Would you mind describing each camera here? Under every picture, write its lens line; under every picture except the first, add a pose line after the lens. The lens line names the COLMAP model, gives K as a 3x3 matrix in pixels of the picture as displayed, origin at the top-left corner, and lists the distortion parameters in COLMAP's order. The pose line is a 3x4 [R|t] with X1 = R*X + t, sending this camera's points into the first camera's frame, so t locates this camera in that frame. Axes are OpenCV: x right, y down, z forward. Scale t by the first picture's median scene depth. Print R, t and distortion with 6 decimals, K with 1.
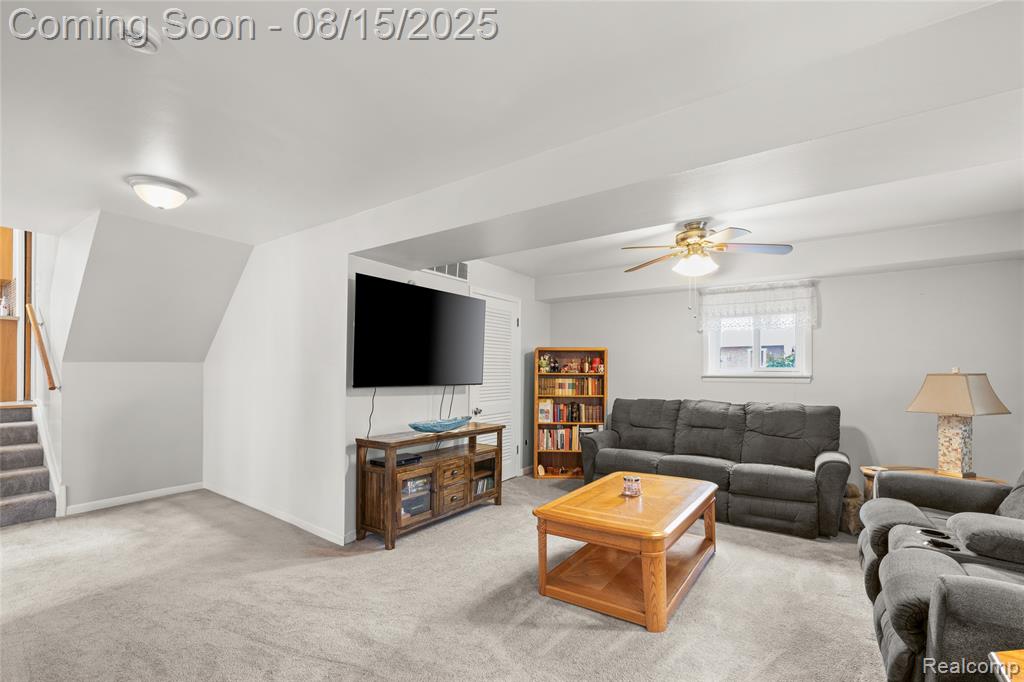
lens RADIAL K [[434.7, 0, 516.2], [0, 434.7, 371.0], [0, 0, 1]] dist [-0.000665, -0.000011]
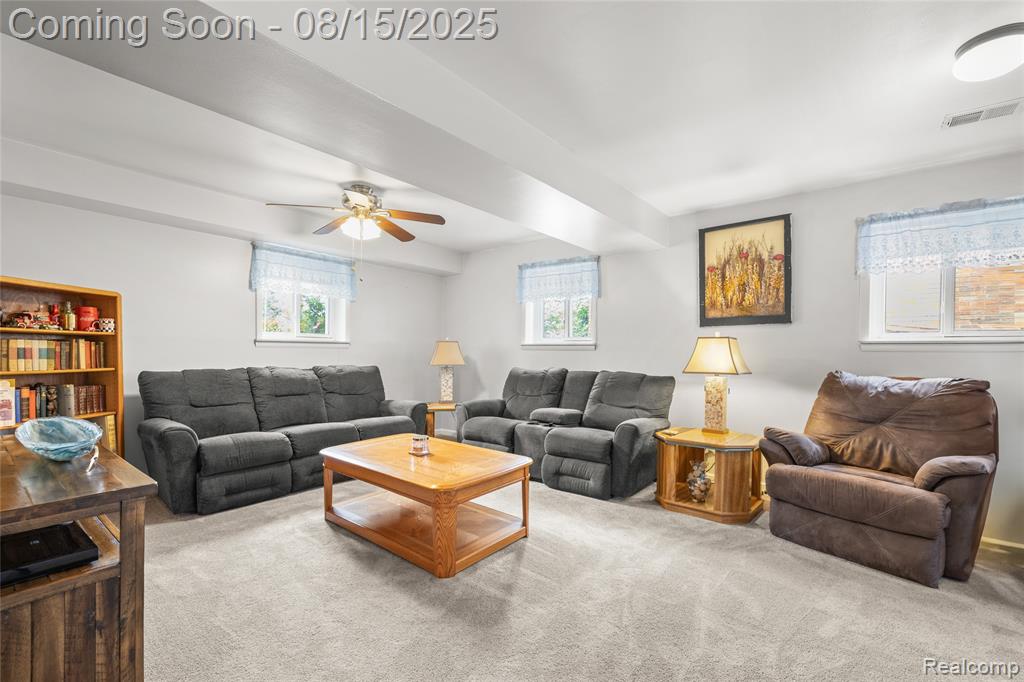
lens RADIAL K [[445.2, 0, 511.0], [0, 445.2, 347.1], [0, 0, 1]] dist [-0.000378, 0.000150]
pose [[0.074711, 0.006270, 0.997186, -0.396599], [-0.016293, 0.999854, -0.005067, 0.020074], [-0.997072, -0.015869, 0.074802, 0.381113]]
